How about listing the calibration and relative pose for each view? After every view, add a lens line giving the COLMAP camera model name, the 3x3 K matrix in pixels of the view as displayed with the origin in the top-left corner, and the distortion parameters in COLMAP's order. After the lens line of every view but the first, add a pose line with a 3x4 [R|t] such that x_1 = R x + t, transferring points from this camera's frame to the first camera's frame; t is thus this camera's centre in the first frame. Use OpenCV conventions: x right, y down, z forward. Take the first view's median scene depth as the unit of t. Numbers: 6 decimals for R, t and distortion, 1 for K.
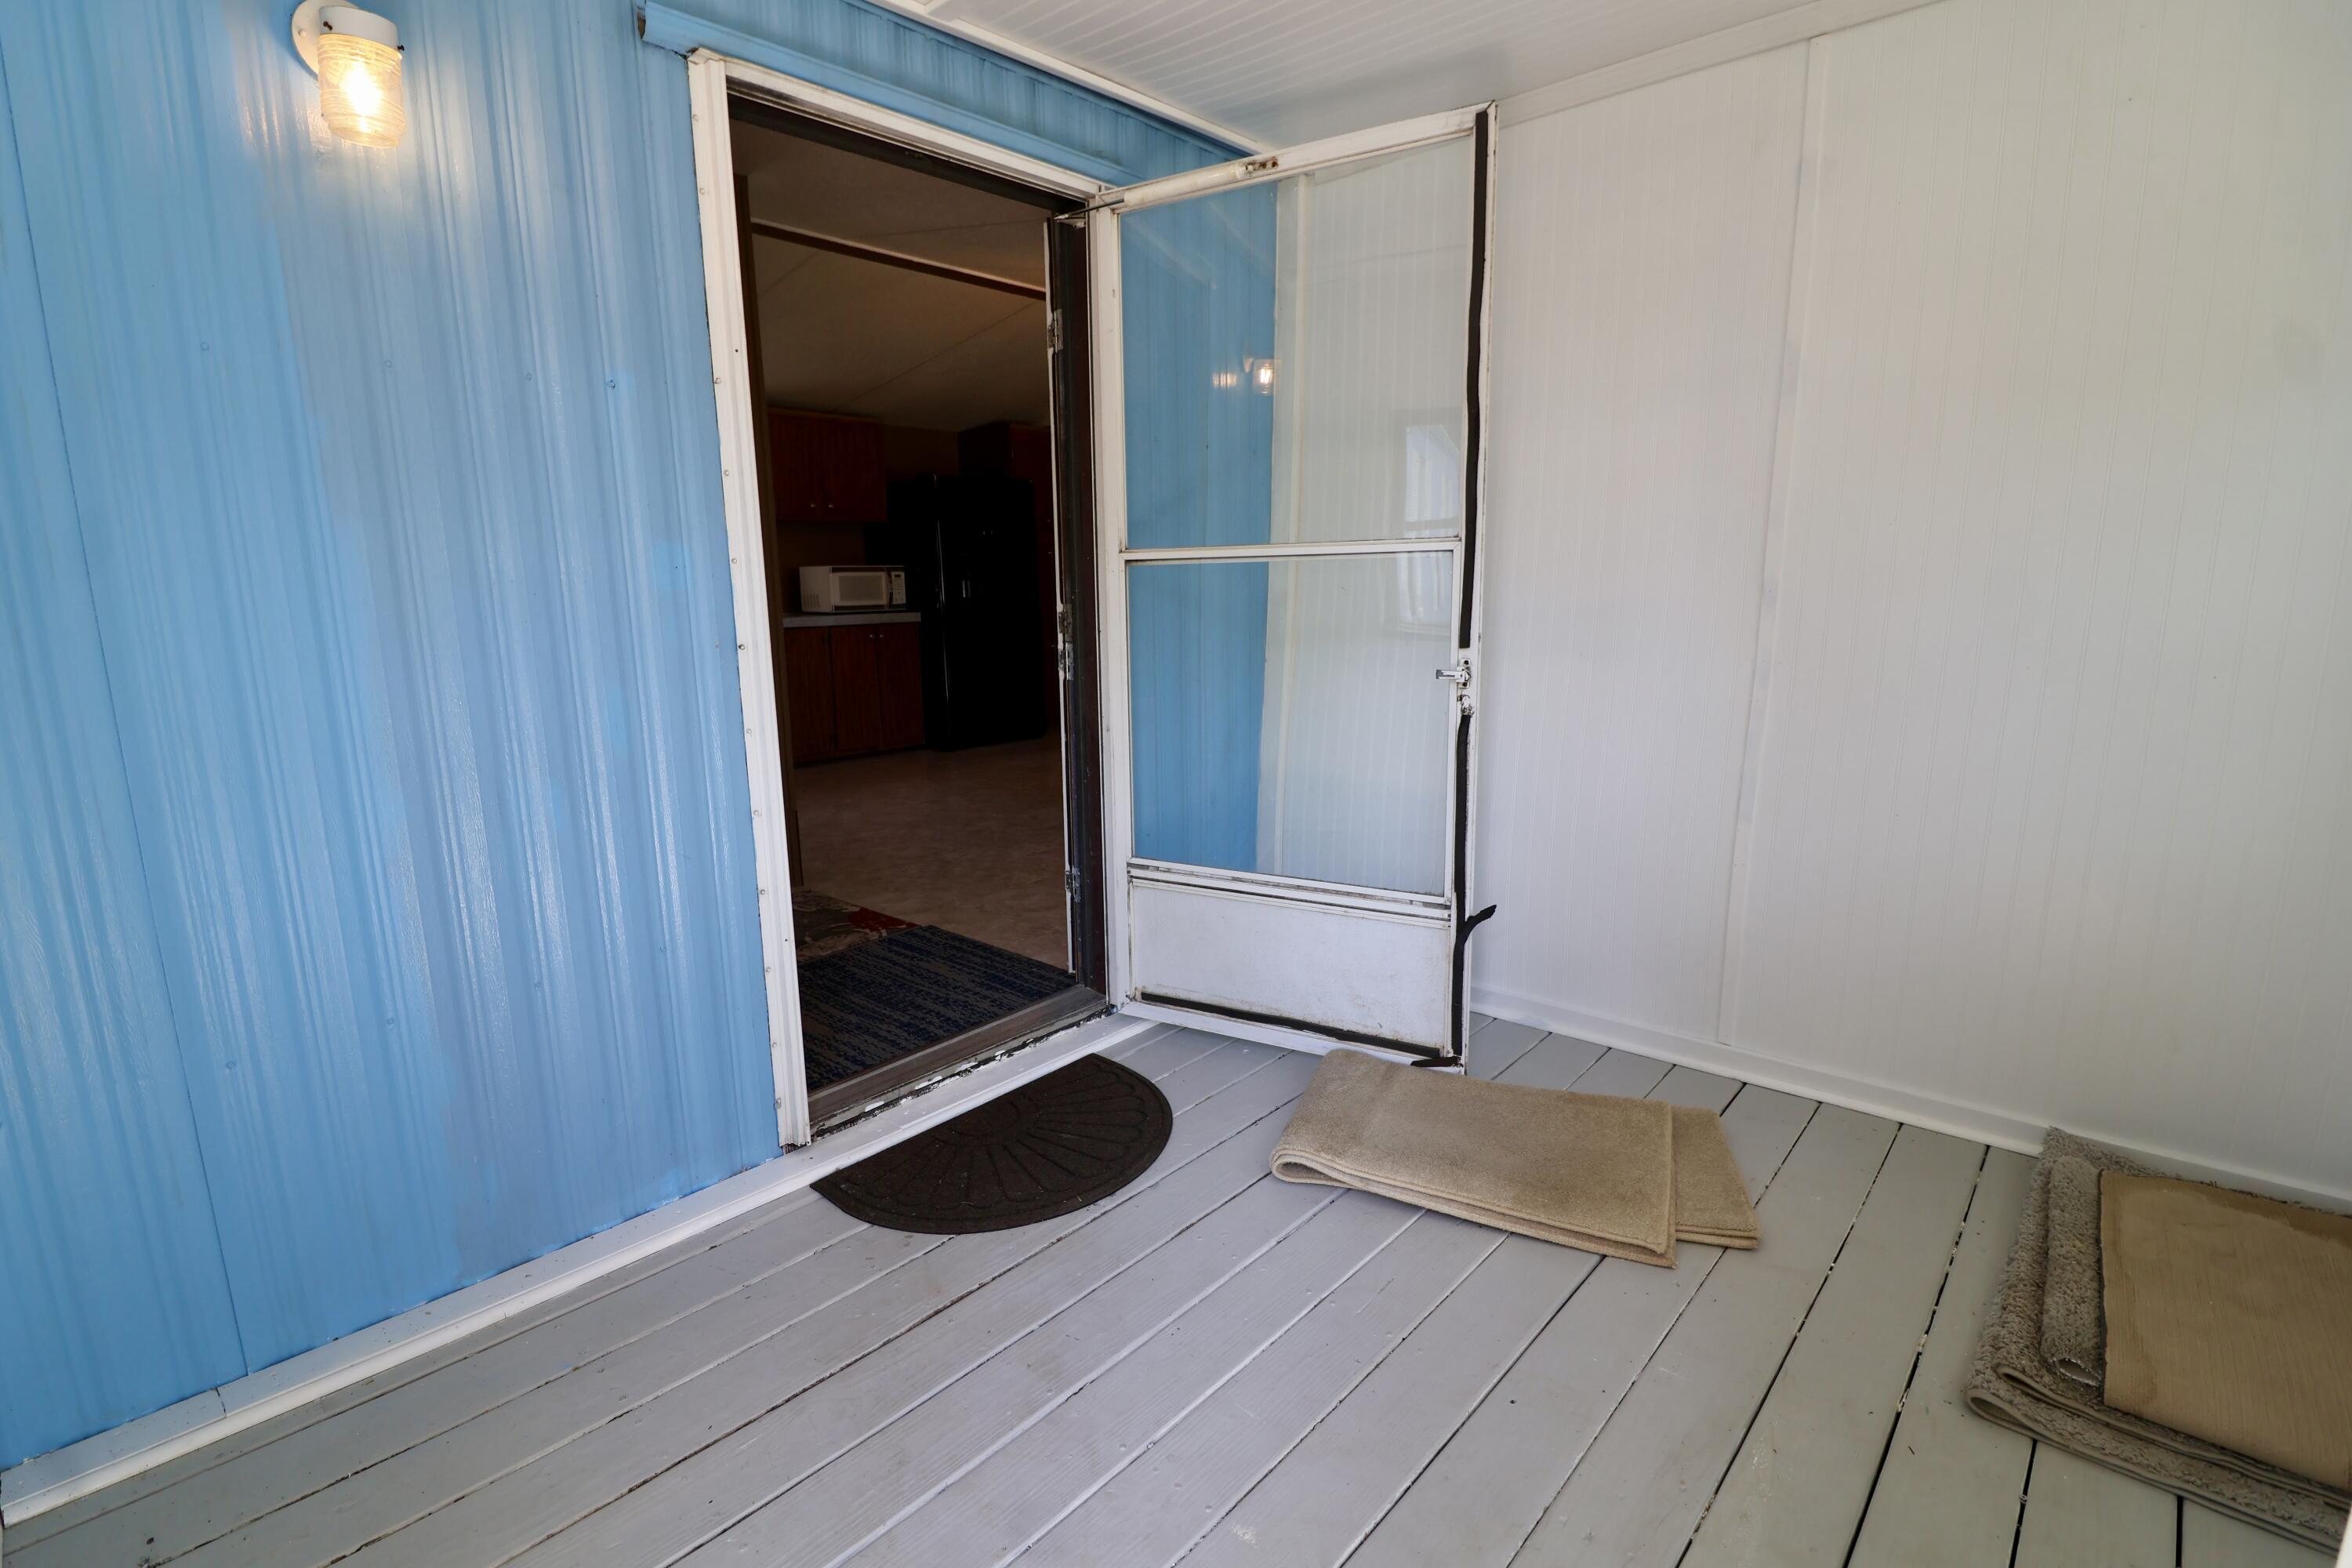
lens RADIAL K [[1083.8, 0, 1157.3], [0, 1083.8, 779.8], [0, 0, 1]] dist [-0.005335, -0.009586]
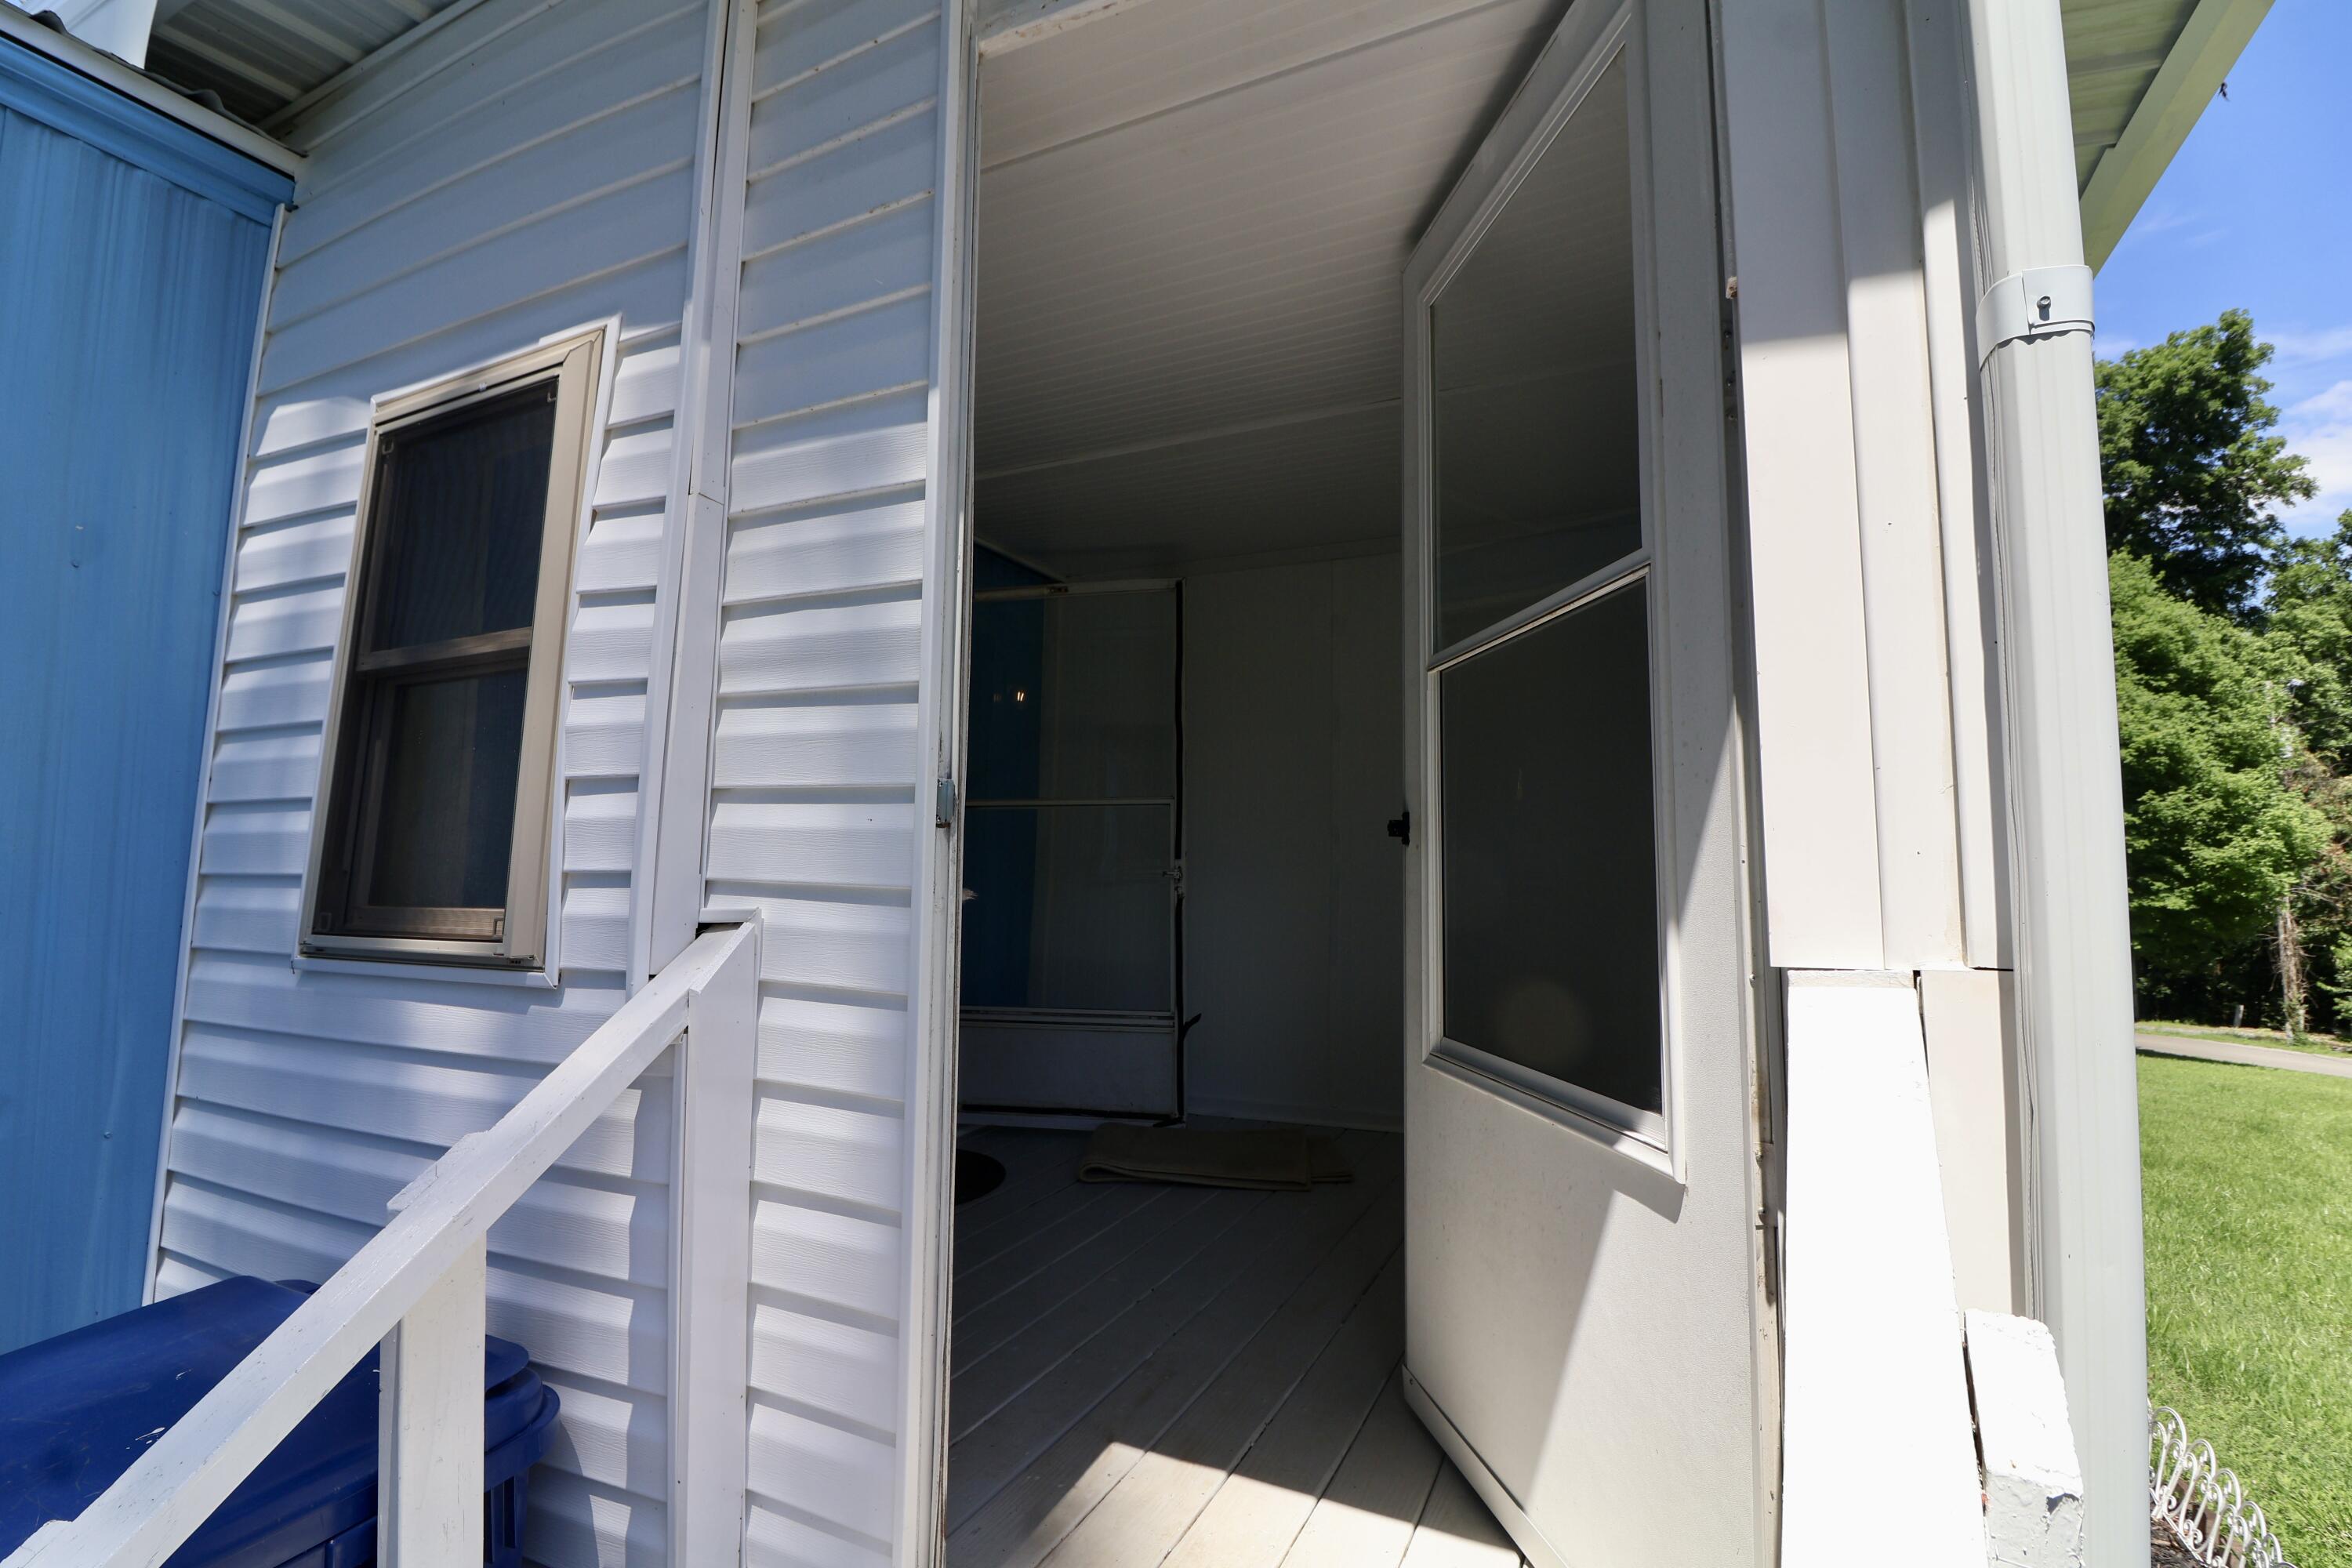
lens RADIAL K [[1083.8, 0, 1157.3], [0, 1083.8, 779.8], [0, 0, 1]] dist [-0.005335, -0.009586]
pose [[0.950610, 0.036880, 0.308189, -0.284921], [0.038658, 0.971117, -0.235450, 0.160905], [-0.307971, 0.235735, 0.921728, -0.614099]]
